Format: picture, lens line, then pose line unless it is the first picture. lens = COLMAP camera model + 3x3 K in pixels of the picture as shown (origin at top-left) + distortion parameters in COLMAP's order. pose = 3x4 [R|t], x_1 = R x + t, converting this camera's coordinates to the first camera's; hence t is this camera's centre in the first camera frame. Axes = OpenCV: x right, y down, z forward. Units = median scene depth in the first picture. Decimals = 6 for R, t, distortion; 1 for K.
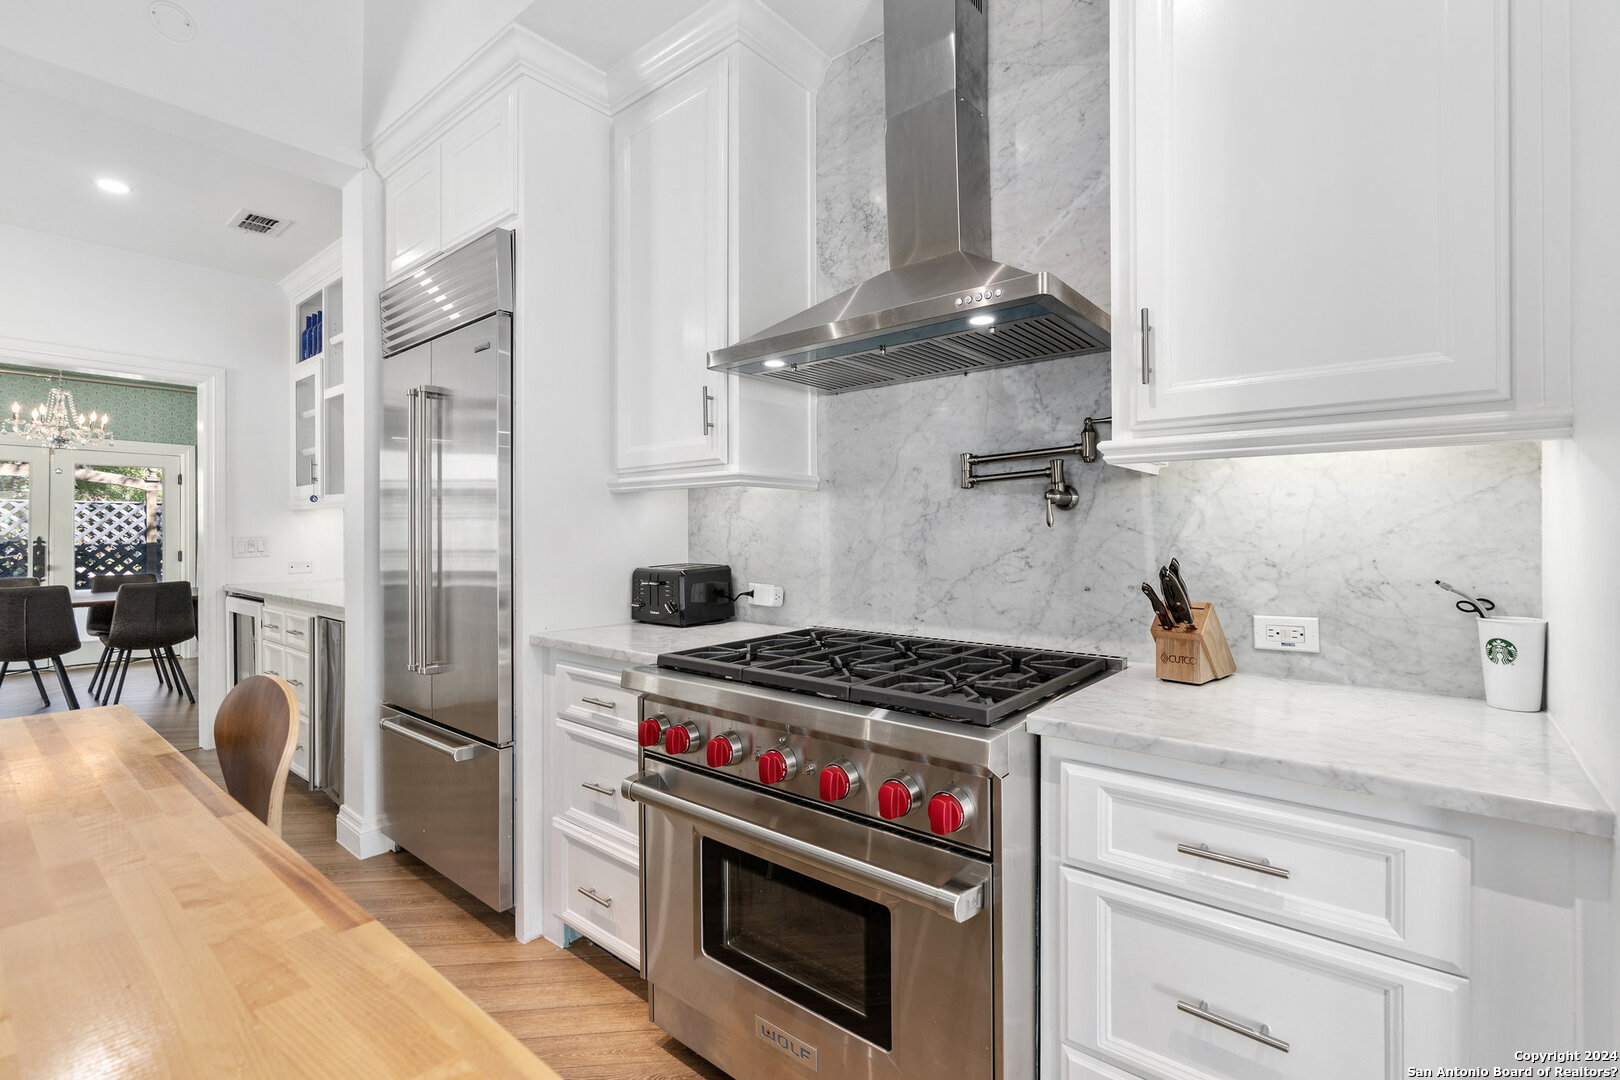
lens RADIAL K [[735.3, 0, 805.5], [0, 735.3, 534.3], [0, 0, 1]] dist [-0.003903, 0.001440]
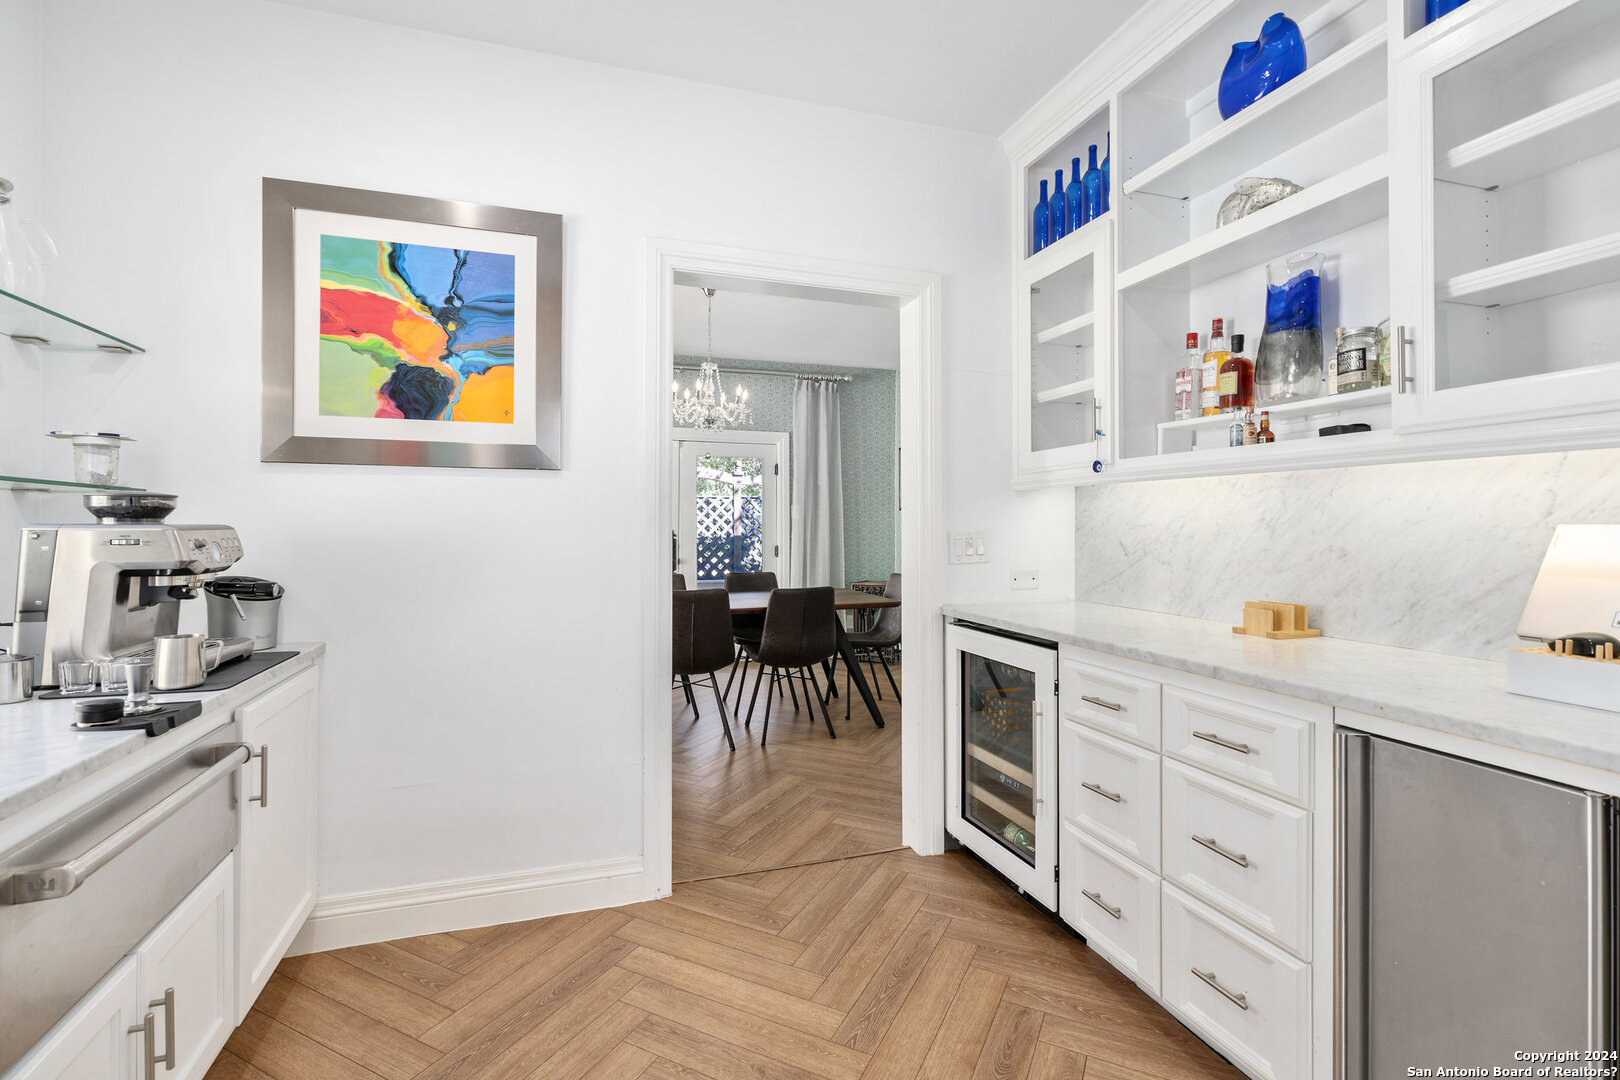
lens RADIAL K [[735.3, 0, 813.7], [0, 735.3, 533.2], [0, 0, 1]] dist [-0.003903, 0.001440]
pose [[0.851231, 0.002958, -0.524783, -0.317568], [0.001722, 0.999963, 0.008429, -0.000690], [0.524788, -0.008079, 0.851195, 0.223134]]
